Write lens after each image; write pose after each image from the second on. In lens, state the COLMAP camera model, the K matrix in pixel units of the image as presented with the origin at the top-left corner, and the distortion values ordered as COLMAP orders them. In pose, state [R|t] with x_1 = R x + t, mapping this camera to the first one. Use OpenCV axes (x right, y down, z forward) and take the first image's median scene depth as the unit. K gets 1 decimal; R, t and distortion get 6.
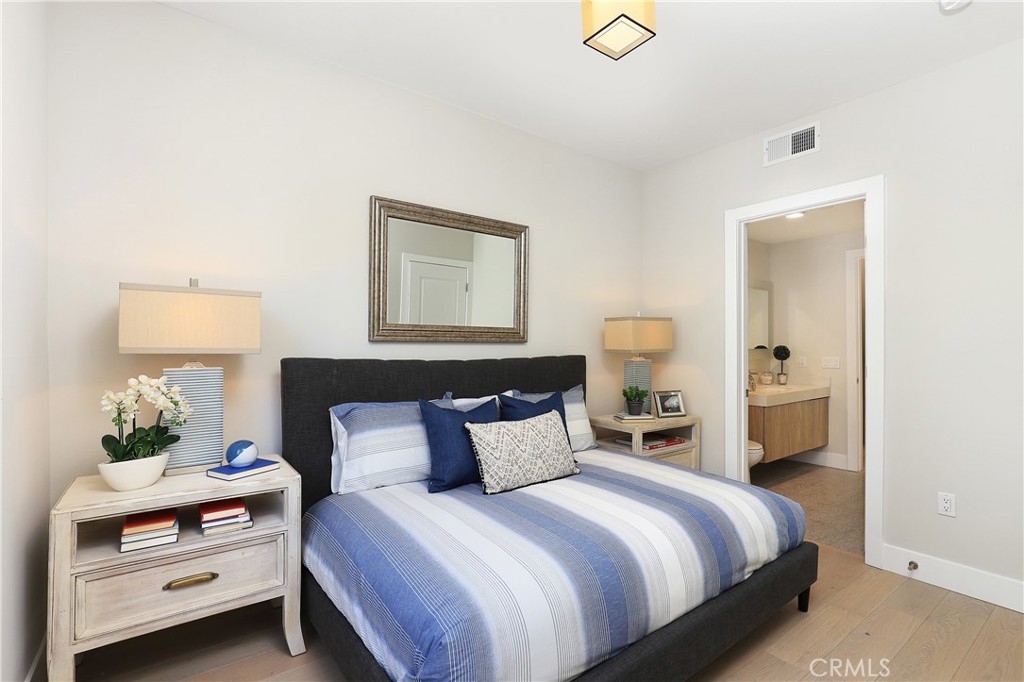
lens RADIAL K [[477.4, 0, 518.1], [0, 477.4, 338.4], [0, 0, 1]] dist [-0.026154, 0.000226]
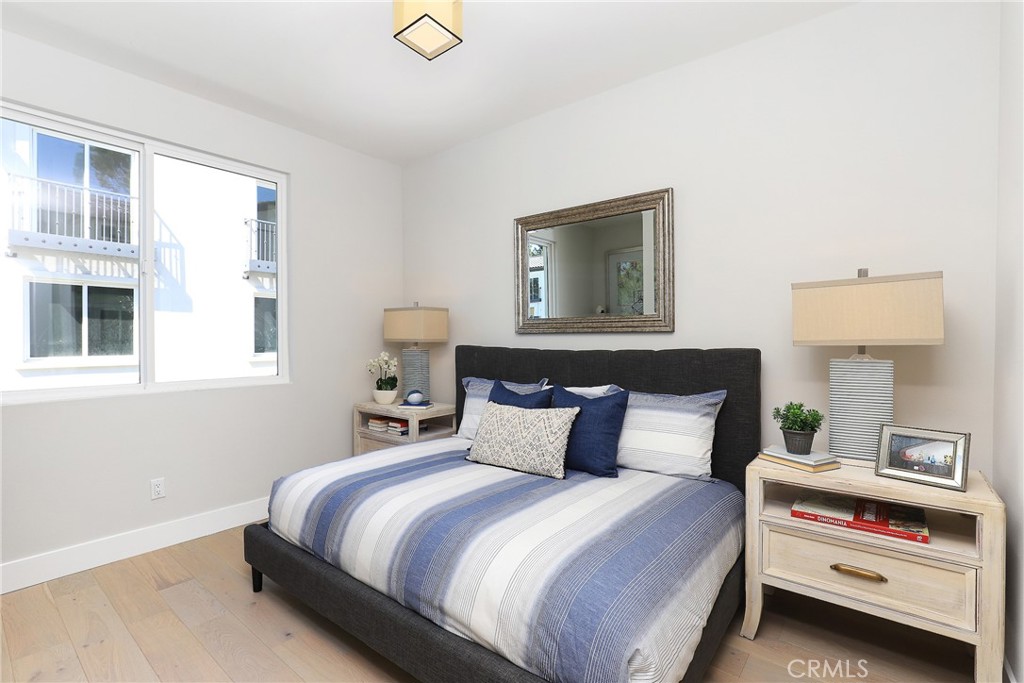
lens RADIAL K [[465.7, 0, 512.3], [0, 465.7, 345.0], [0, 0, 1]] dist [-0.023995, 0.006415]
pose [[0.249381, 0.010998, -0.968343, 0.796717], [0.019487, 0.999676, 0.016372, 0.014662], [0.968209, -0.022953, 0.249086, 0.596235]]
